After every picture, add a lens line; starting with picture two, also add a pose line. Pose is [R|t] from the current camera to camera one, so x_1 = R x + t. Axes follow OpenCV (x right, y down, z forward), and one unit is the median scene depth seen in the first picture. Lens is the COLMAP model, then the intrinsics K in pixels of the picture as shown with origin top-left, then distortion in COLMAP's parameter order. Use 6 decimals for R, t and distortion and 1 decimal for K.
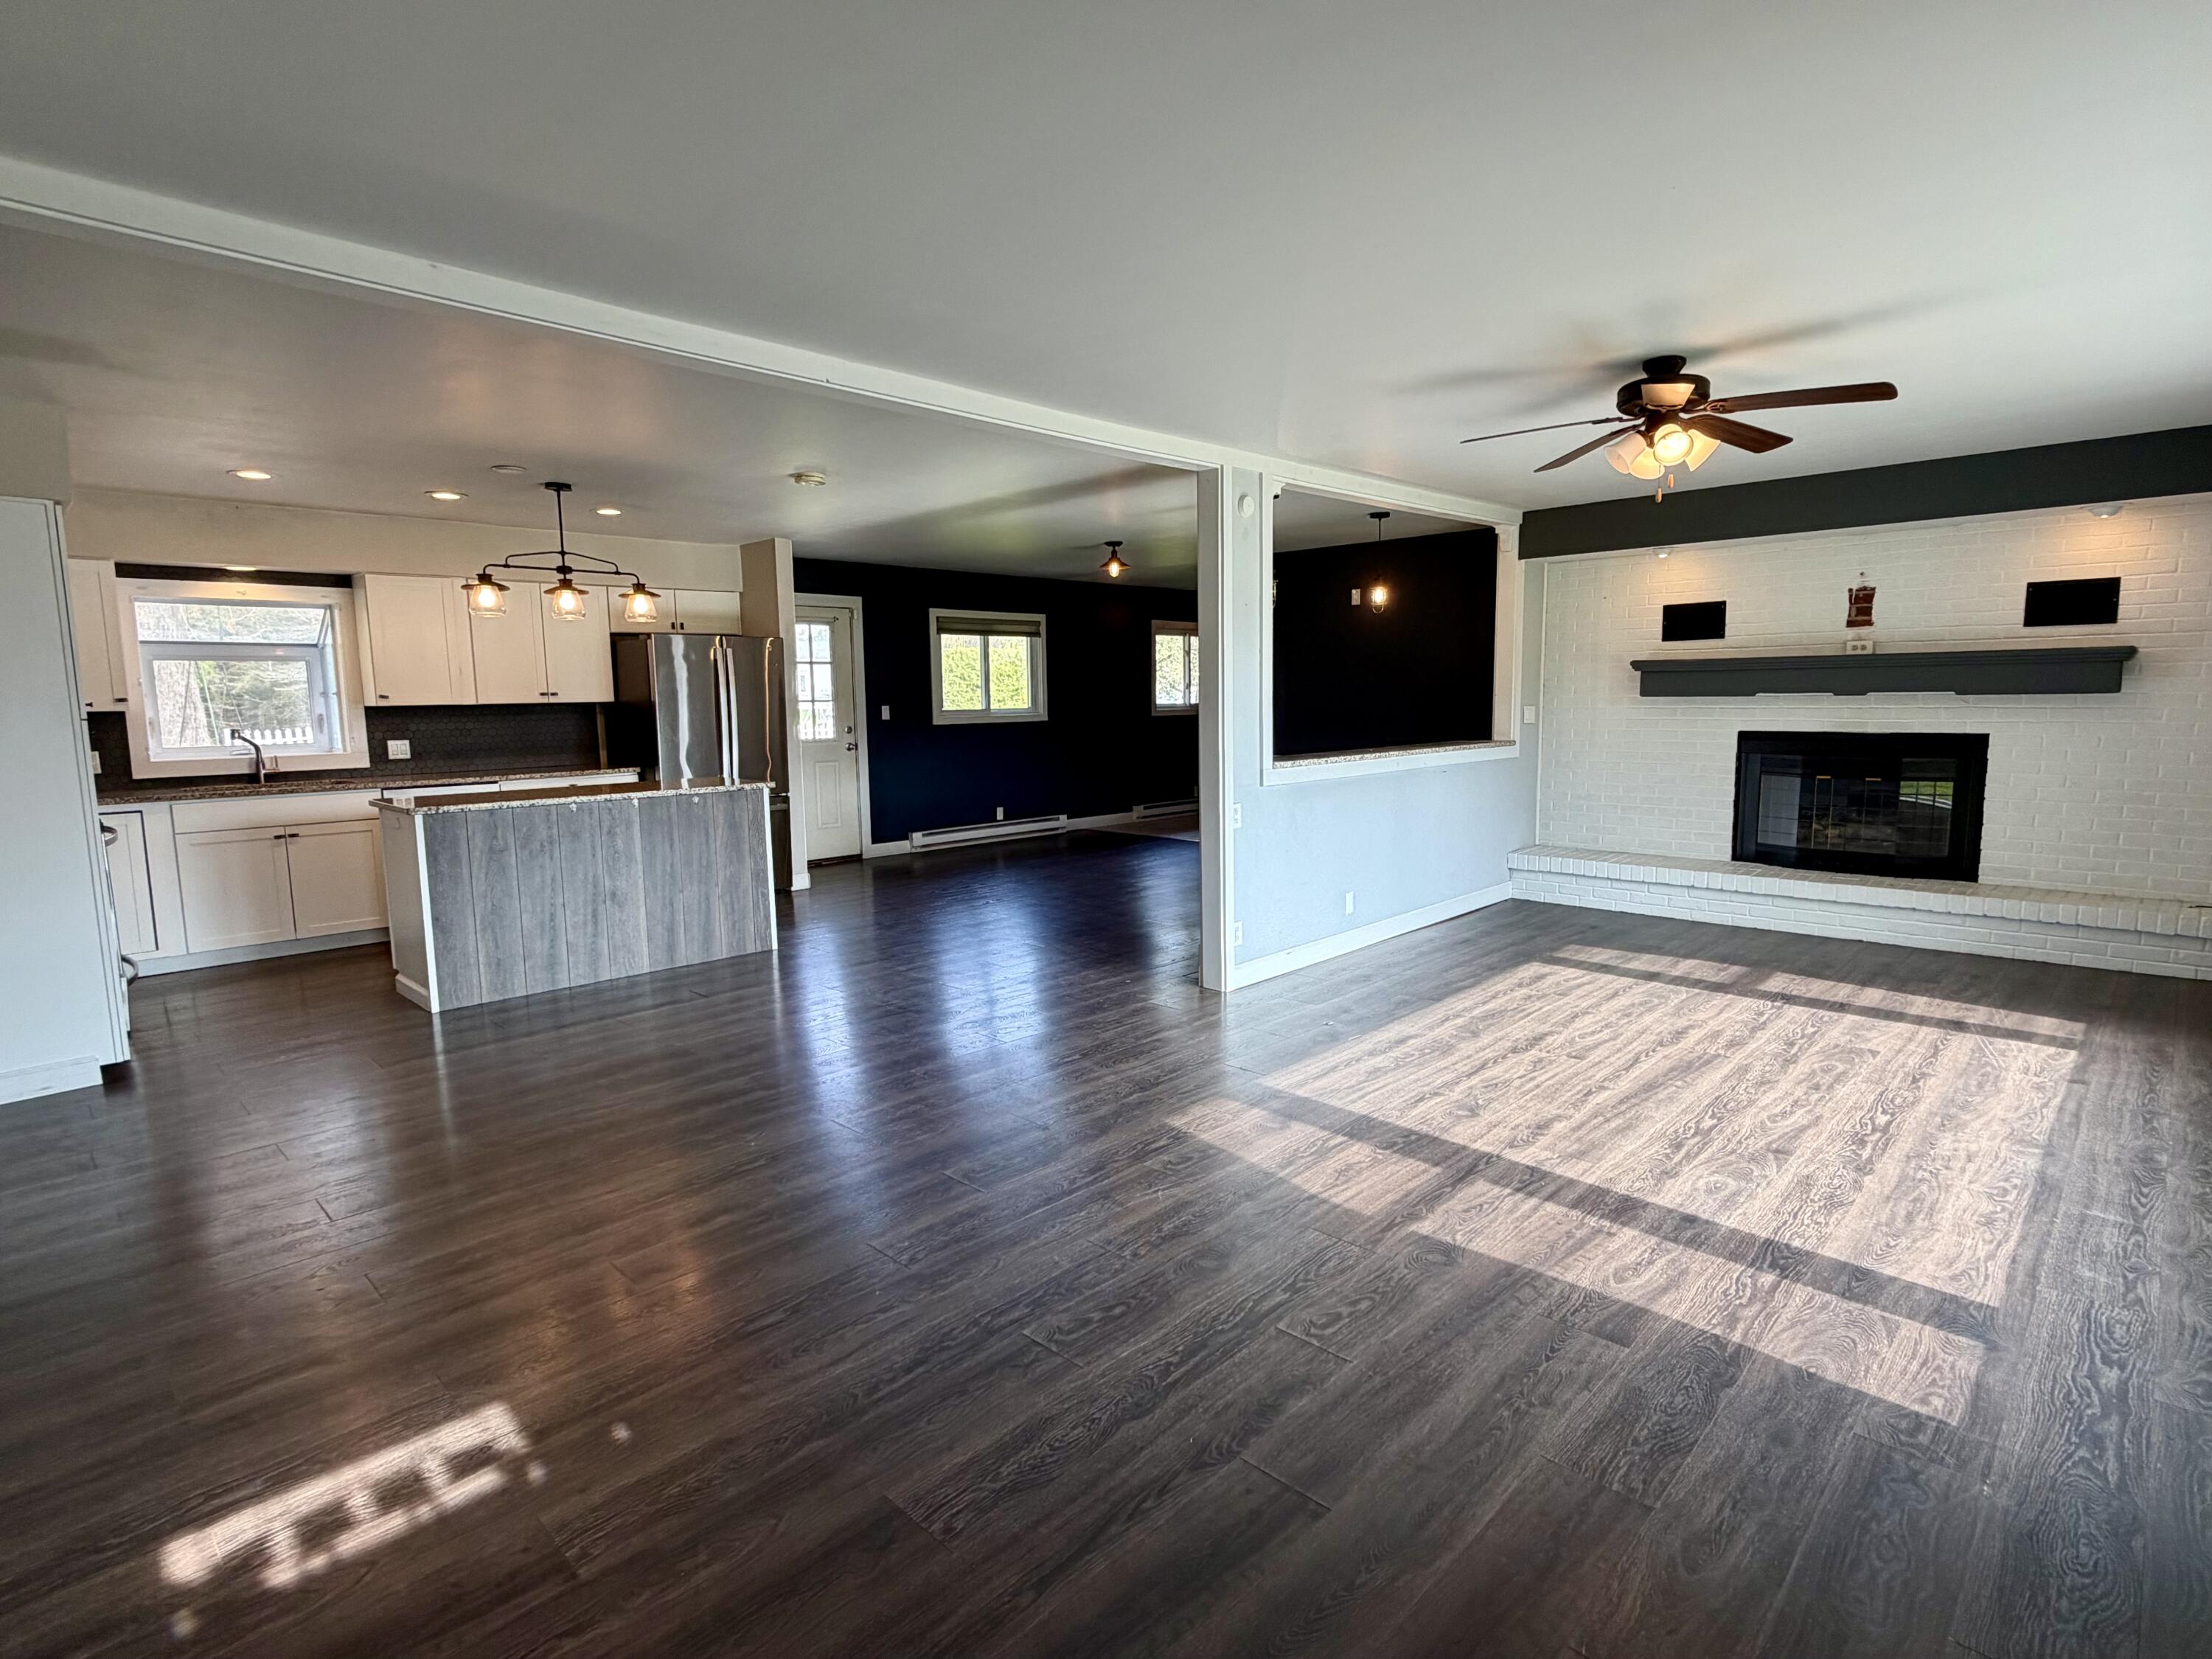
lens RADIAL K [[1108.9, 0, 1106.5], [0, 1108.9, 831.0], [0, 0, 1]] dist [0.000345, 0.000212]
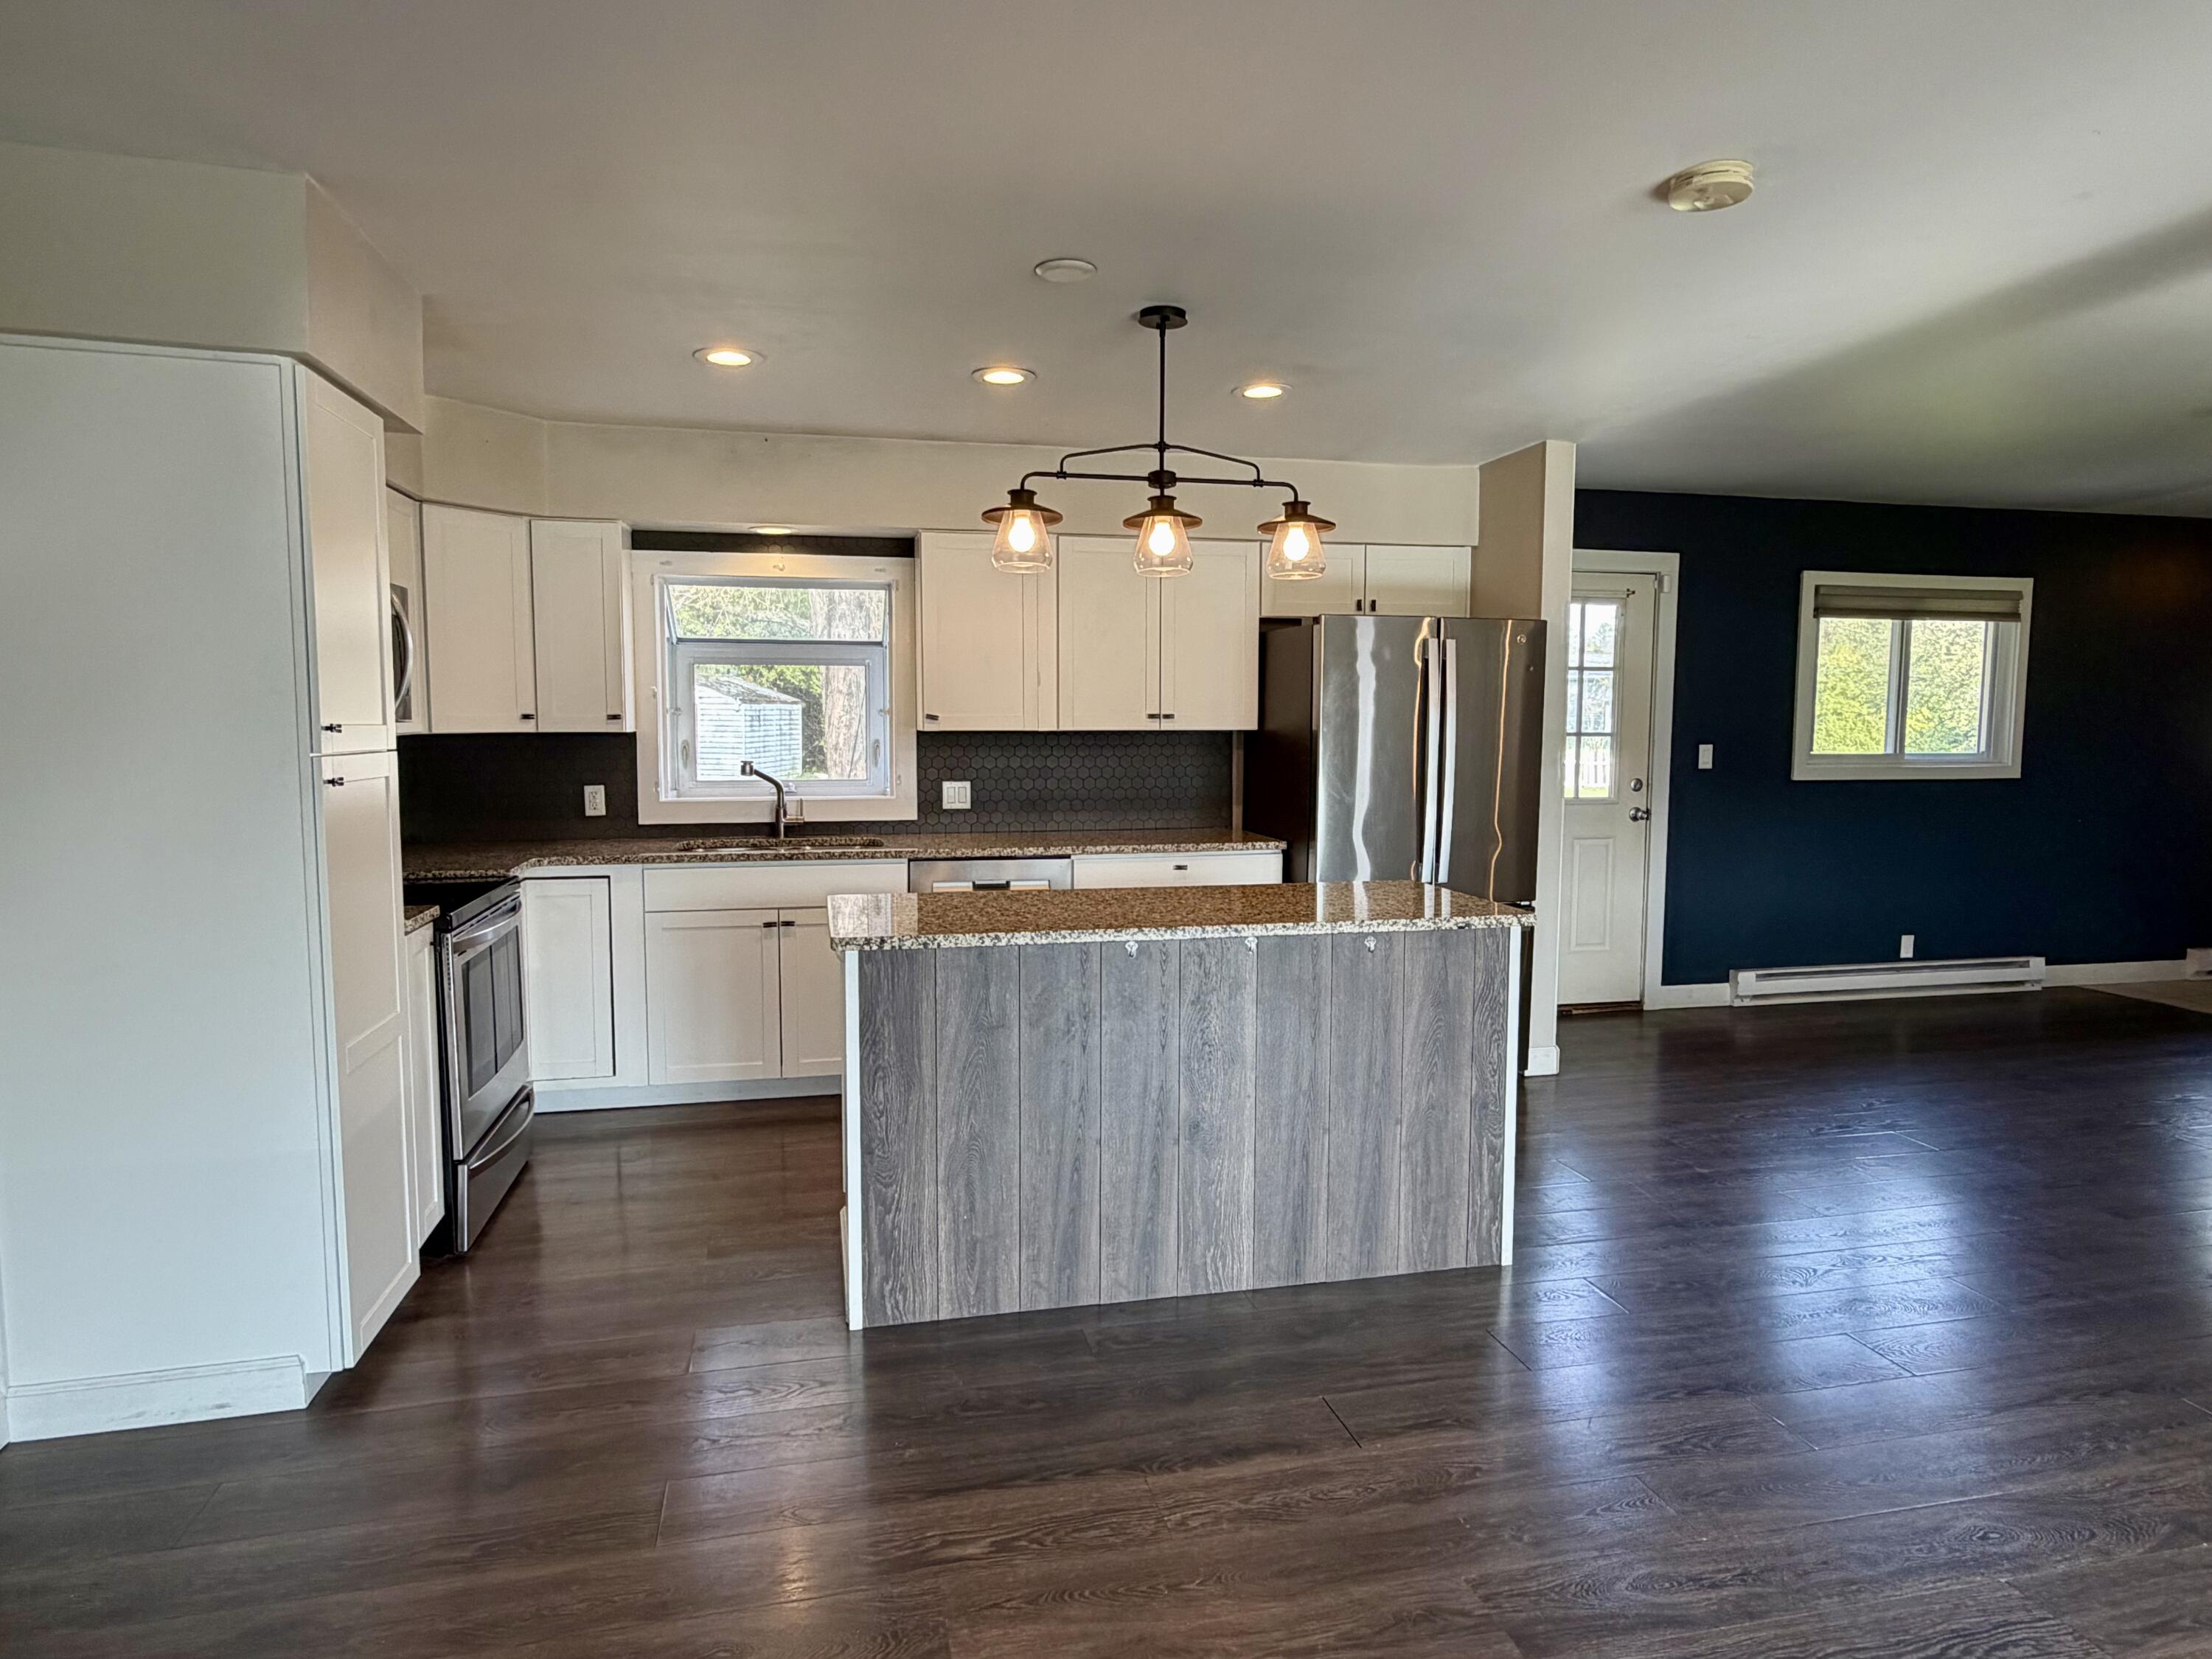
lens RADIAL K [[1266.9, 0, 1101.6], [0, 1266.9, 830.4], [0, 0, 1]] dist [-0.002294, 0.002793]
pose [[0.841406, 0.063939, -0.536607, -0.171870], [-0.081545, 0.996628, -0.009111, -0.060085], [0.534215, 0.051424, 0.843783, 0.458219]]
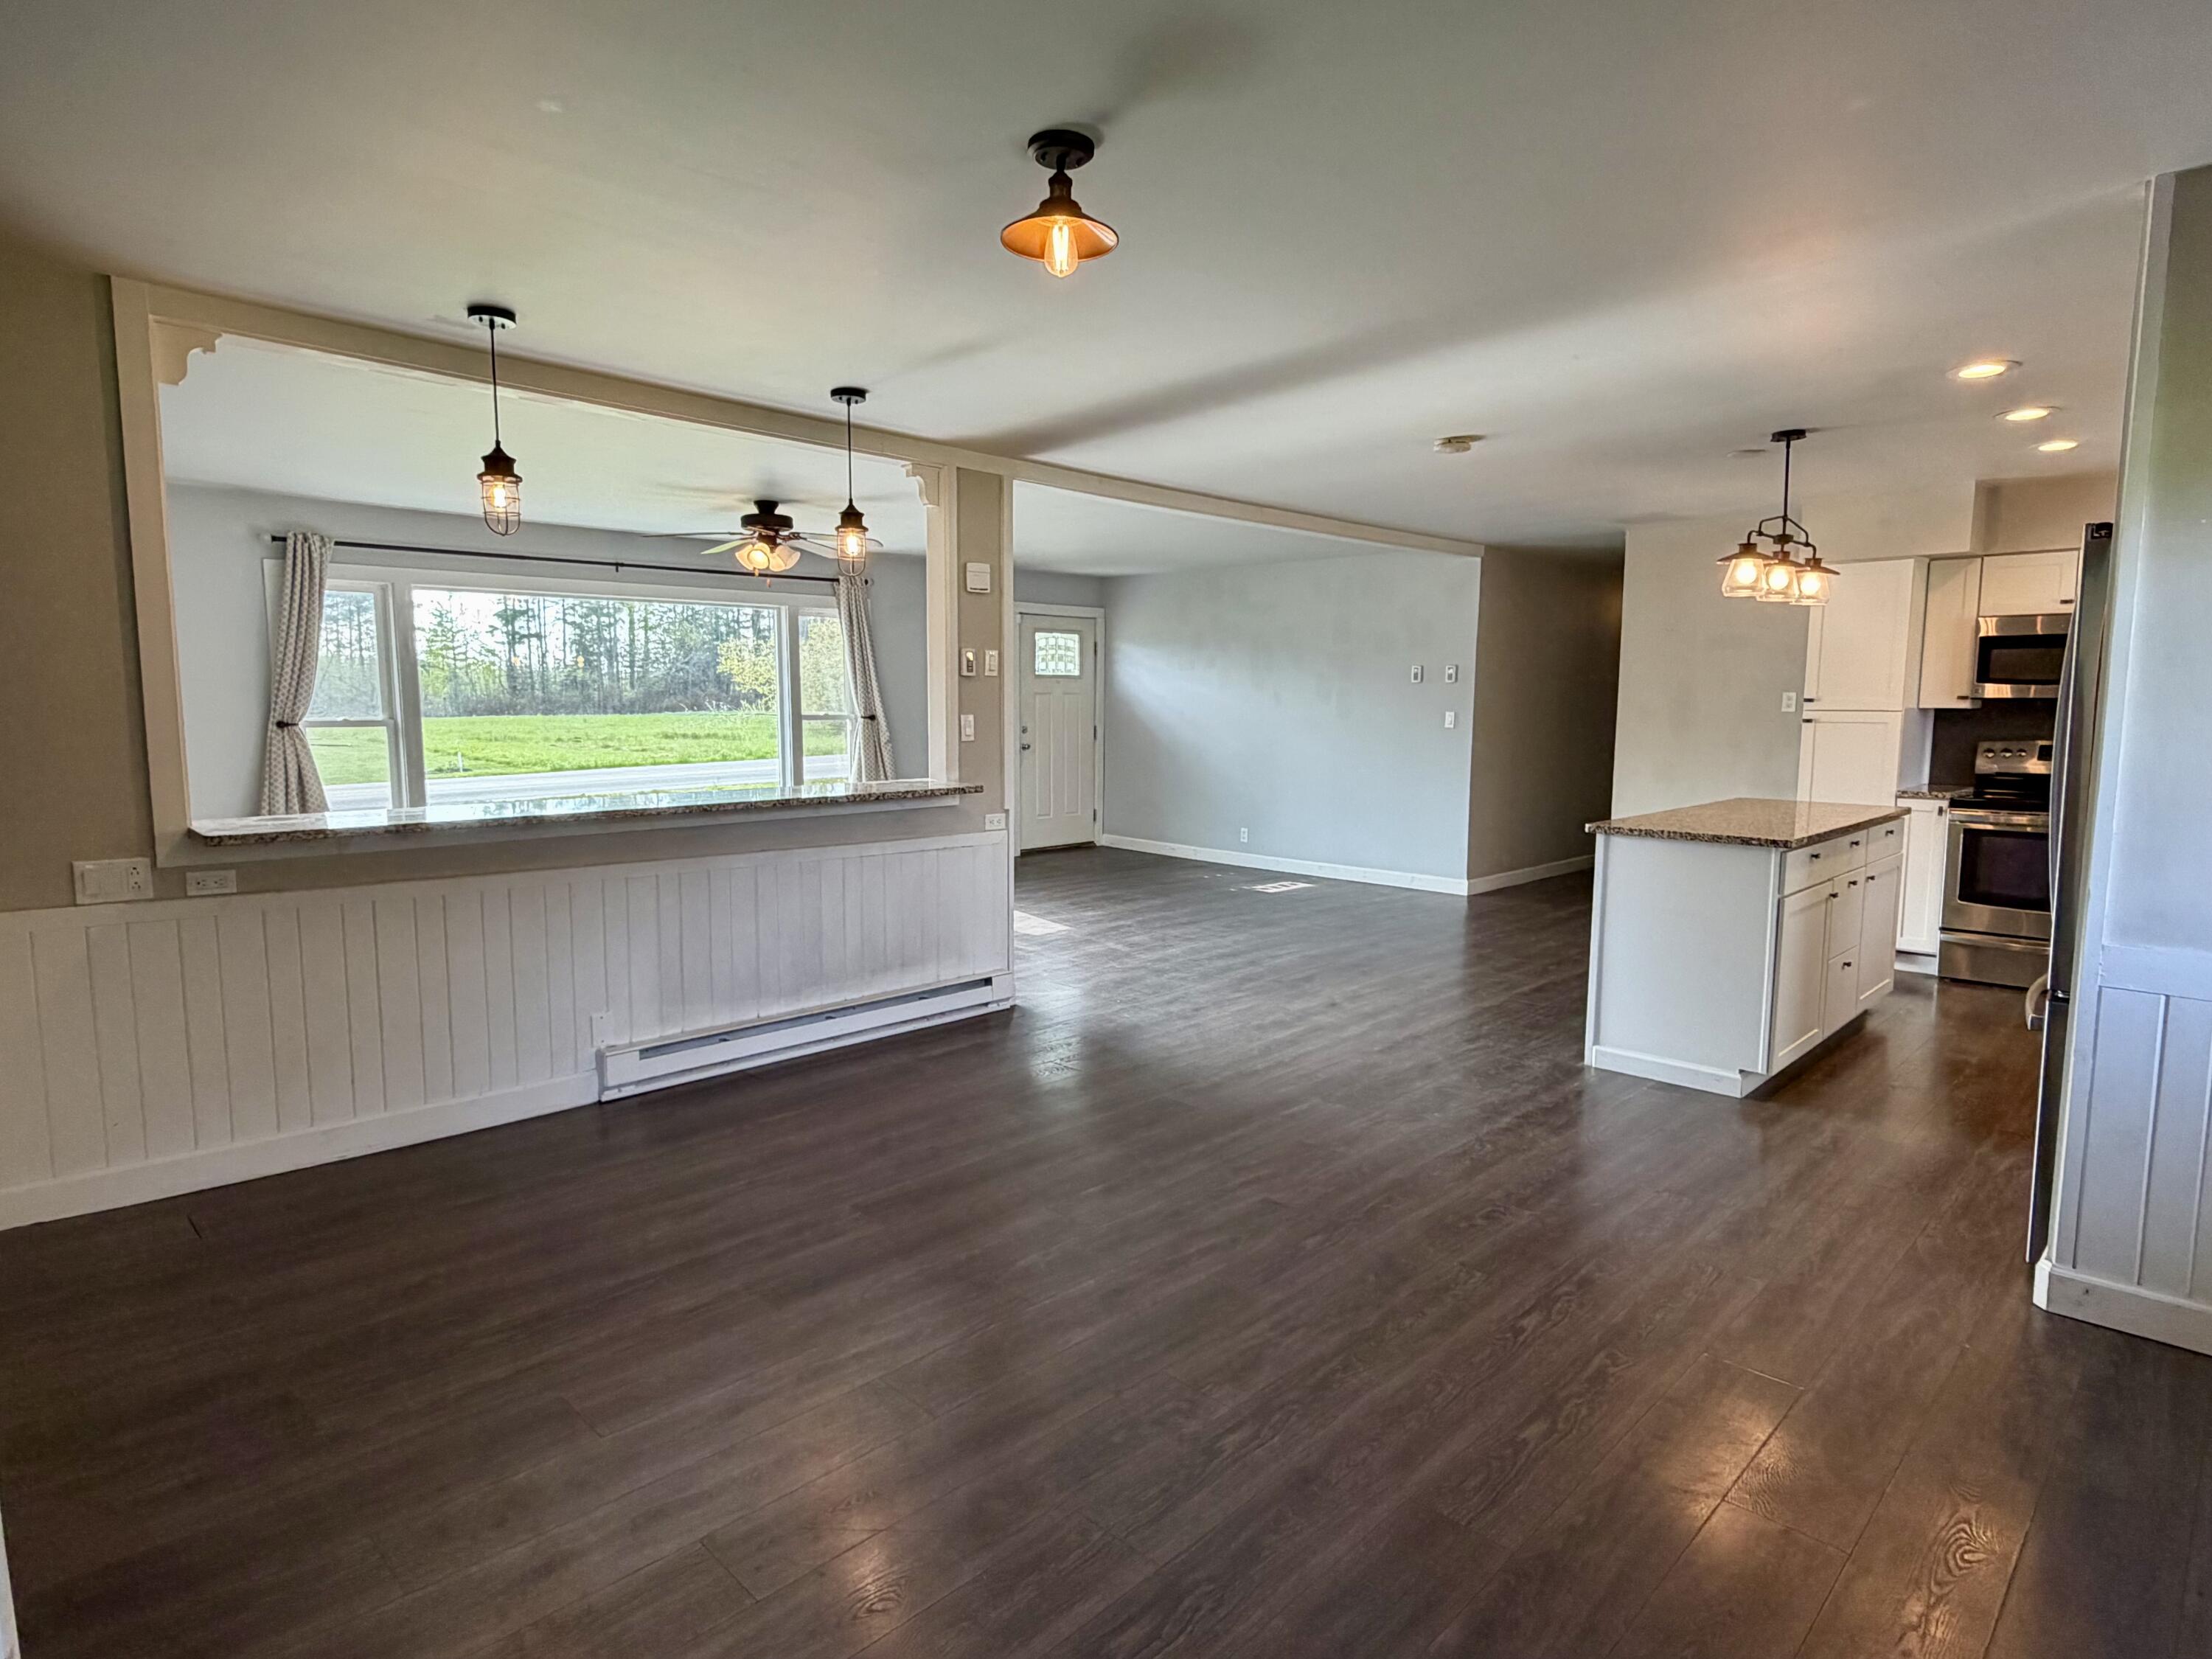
lens RADIAL K [[1201.0, 0, 1104.9], [0, 1201.0, 832.7], [0, 0, 1]] dist [-0.002833, 0.001945]
pose [[-0.999881, 0.010759, 0.011016, -0.006637], [0.013034, 0.972281, 0.233453, -0.220352], [-0.008199, 0.233569, -0.972306, 1.750563]]
